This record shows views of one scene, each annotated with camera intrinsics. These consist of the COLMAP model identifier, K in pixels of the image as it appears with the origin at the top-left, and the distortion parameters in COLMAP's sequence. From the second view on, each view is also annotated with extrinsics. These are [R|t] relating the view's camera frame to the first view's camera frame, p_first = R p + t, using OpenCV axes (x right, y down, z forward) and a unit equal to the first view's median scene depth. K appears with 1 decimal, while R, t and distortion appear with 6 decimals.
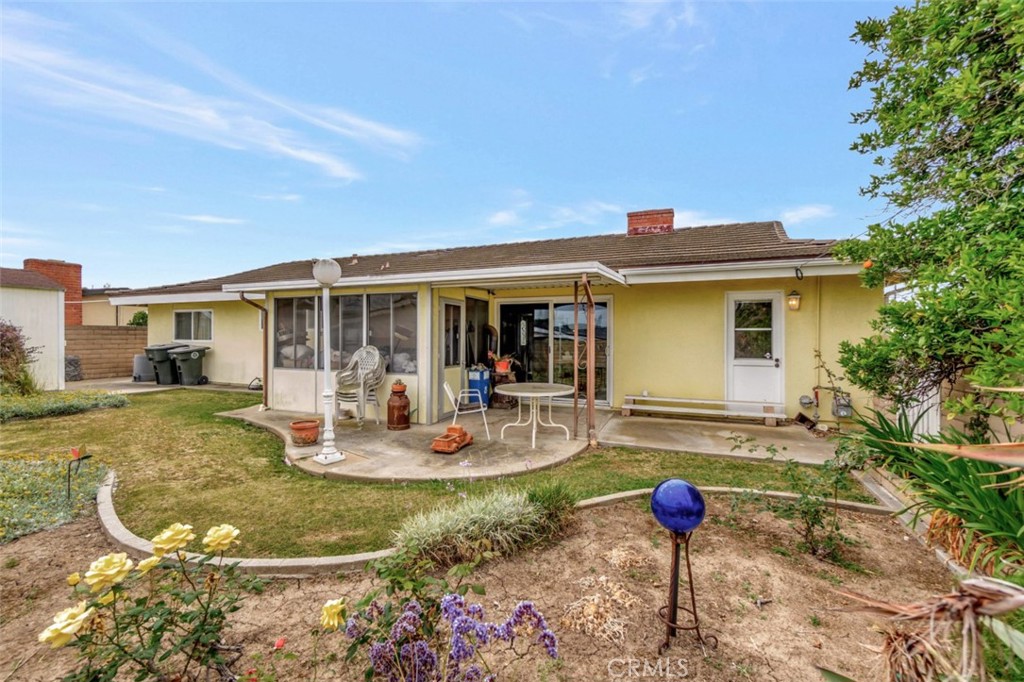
lens RADIAL K [[455.6, 0, 512.0], [0, 455.6, 341.0], [0, 0, 1]] dist [-0.001048, 0.000157]
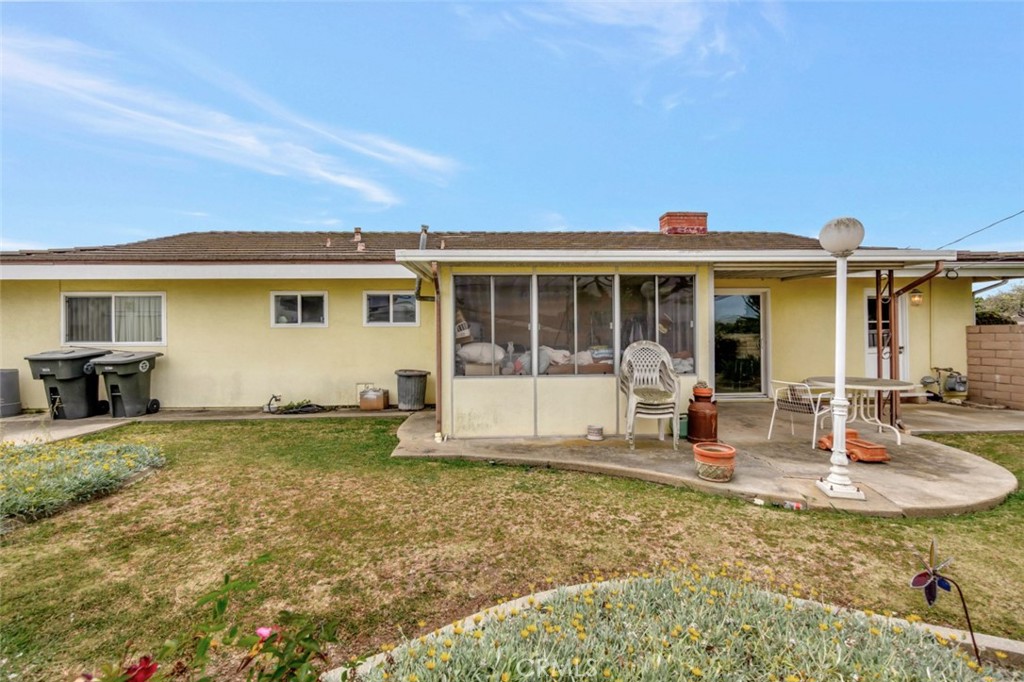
lens RADIAL K [[443.0, 0, 502.7], [0, 443.0, 337.1], [0, 0, 1]] dist [-0.007892, 0.000892]
pose [[0.901603, -0.010904, 0.432426, -0.537116], [0.015452, 0.999856, -0.007006, 0.003632], [-0.432287, 0.012998, 0.901642, 0.268162]]
